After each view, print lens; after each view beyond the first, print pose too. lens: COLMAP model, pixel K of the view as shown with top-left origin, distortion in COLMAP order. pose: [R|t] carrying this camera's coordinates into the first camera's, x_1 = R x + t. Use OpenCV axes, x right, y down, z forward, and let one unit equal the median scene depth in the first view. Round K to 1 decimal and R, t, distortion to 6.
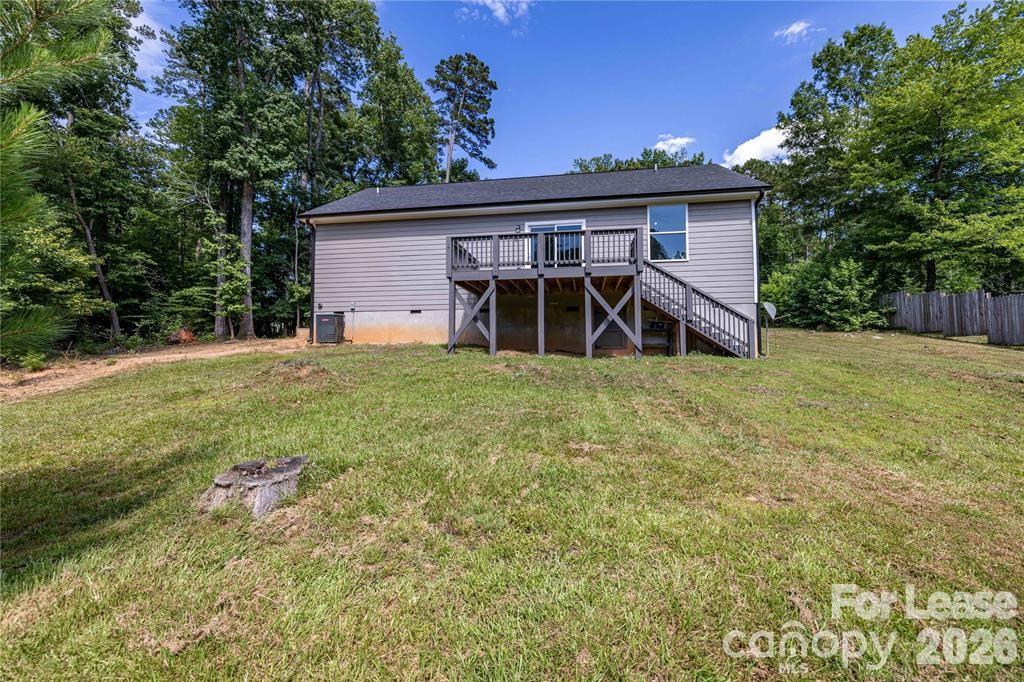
lens RADIAL K [[422.8, 0, 510.1], [0, 422.8, 333.1], [0, 0, 1]] dist [-0.000230, 0.000140]
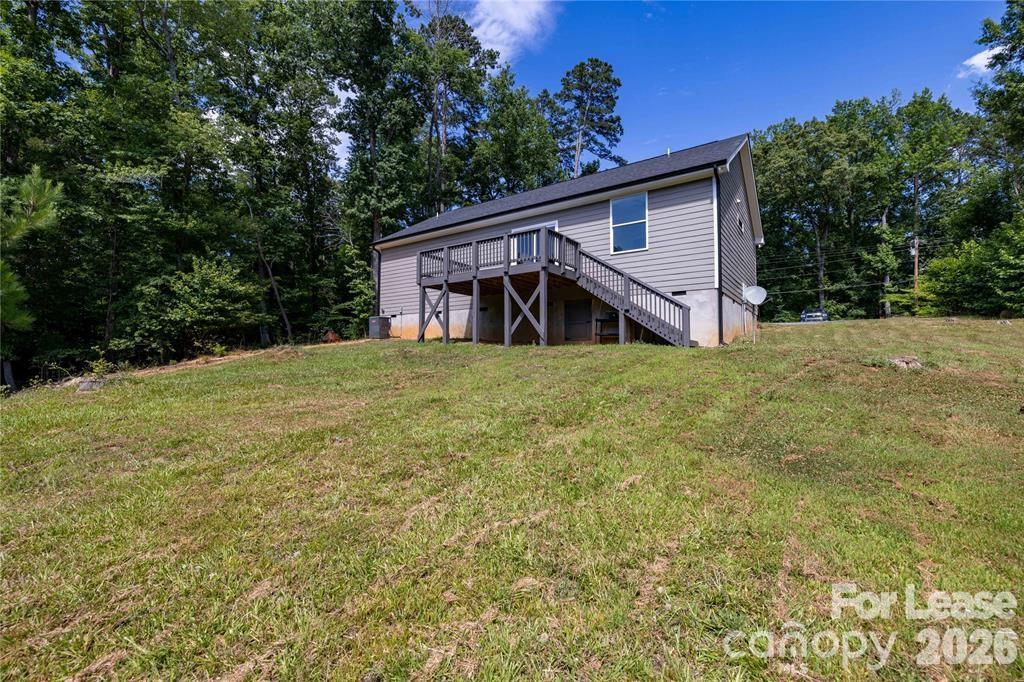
lens RADIAL K [[428.0, 0, 511.7], [0, 428.0, 334.2], [0, 0, 1]] dist [0.001907, 0.000396]
pose [[0.902998, -0.018441, -0.429248, 0.482220], [0.015839, 0.999828, -0.009634, 0.026424], [0.429352, 0.001900, 0.903135, -0.030958]]
